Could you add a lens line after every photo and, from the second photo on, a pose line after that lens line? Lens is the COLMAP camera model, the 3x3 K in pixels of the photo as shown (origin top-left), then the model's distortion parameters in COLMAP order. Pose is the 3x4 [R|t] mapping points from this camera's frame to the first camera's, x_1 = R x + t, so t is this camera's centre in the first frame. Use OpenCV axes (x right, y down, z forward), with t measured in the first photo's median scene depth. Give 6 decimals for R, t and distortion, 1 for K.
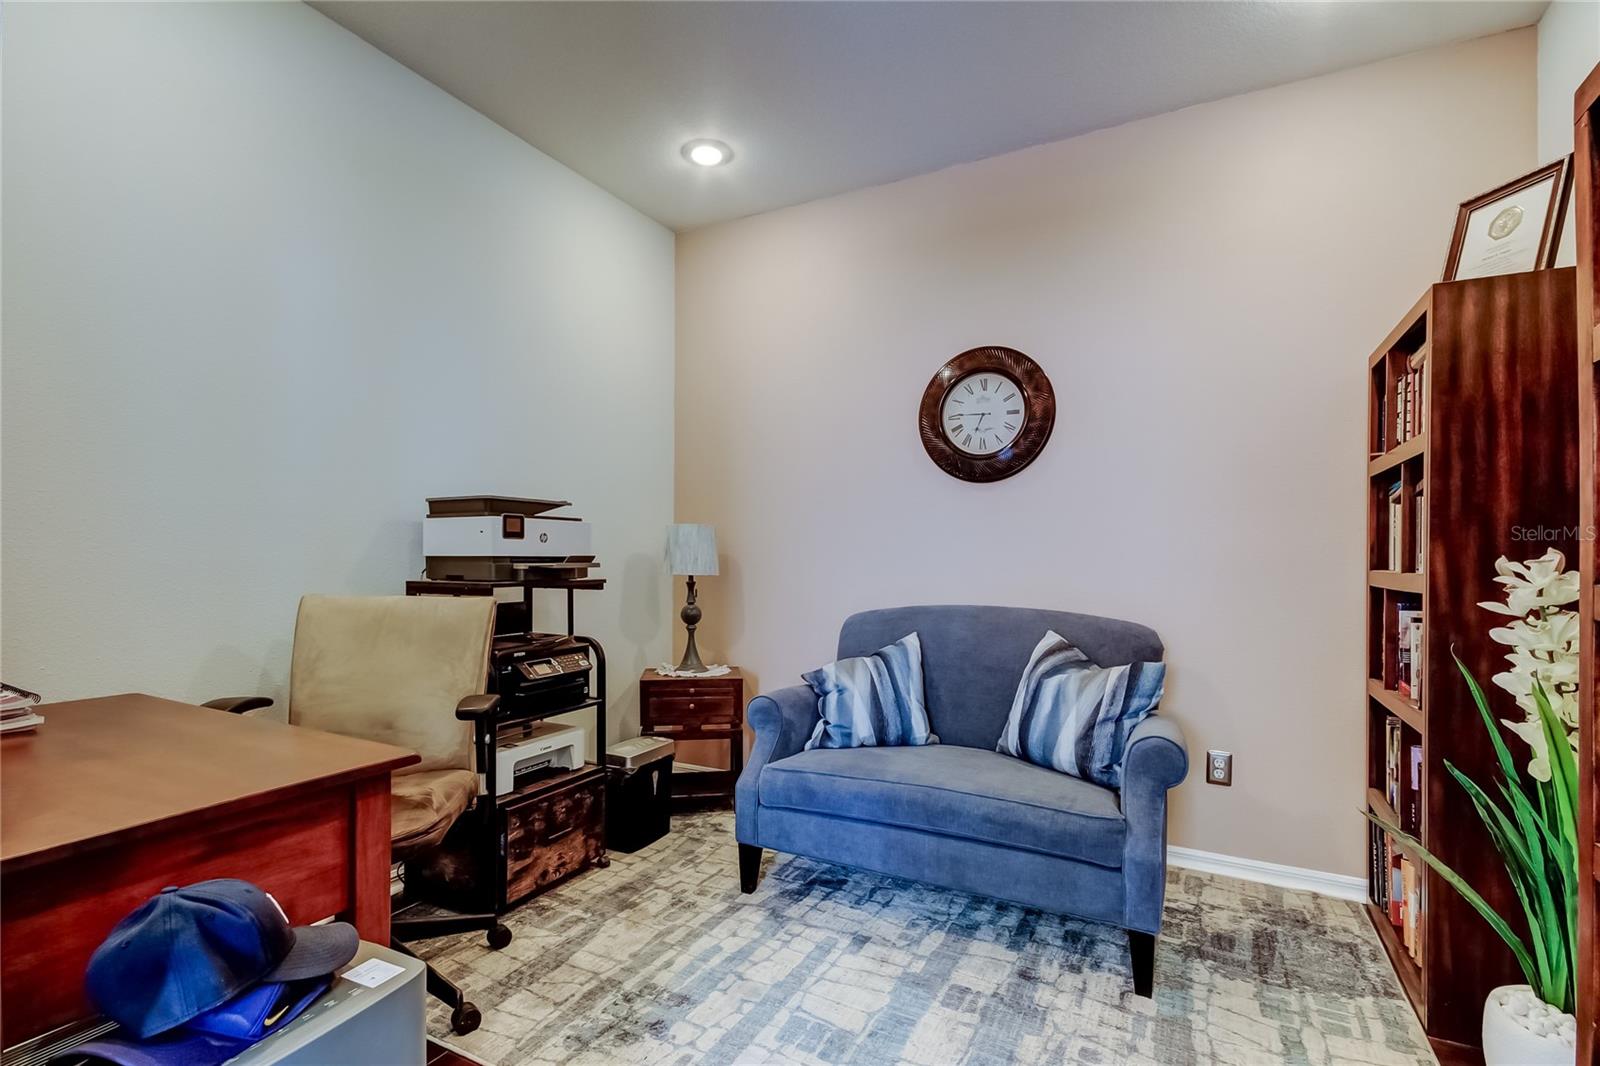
lens RADIAL K [[750.6, 0, 803.9], [0, 750.6, 554.5], [0, 0, 1]] dist [-0.000815, -0.000121]
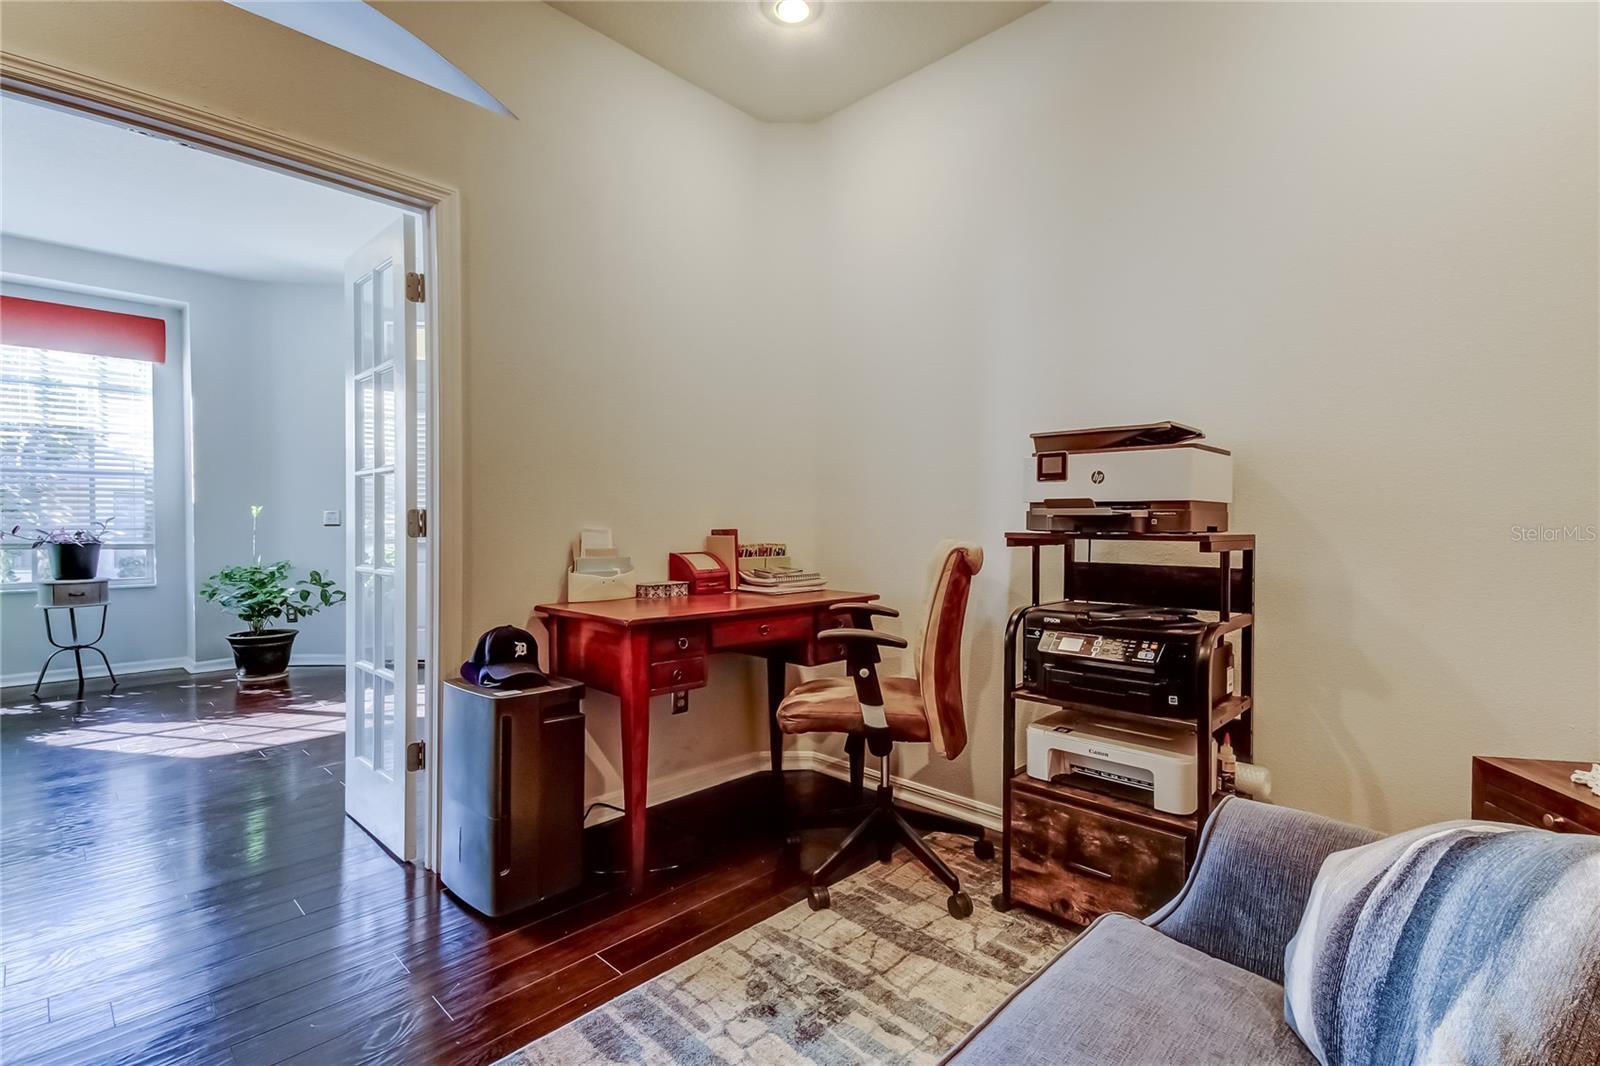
lens RADIAL K [[743.4, 0, 800.0], [0, 743.4, 533.0], [0, 0, 1]] dist [0.000540, 0.000013]
pose [[-0.291982, 0.009960, -0.956372, 0.495855], [-0.008019, 0.999885, 0.012861, 0.029044], [0.956390, 0.011425, -0.291869, 0.990179]]
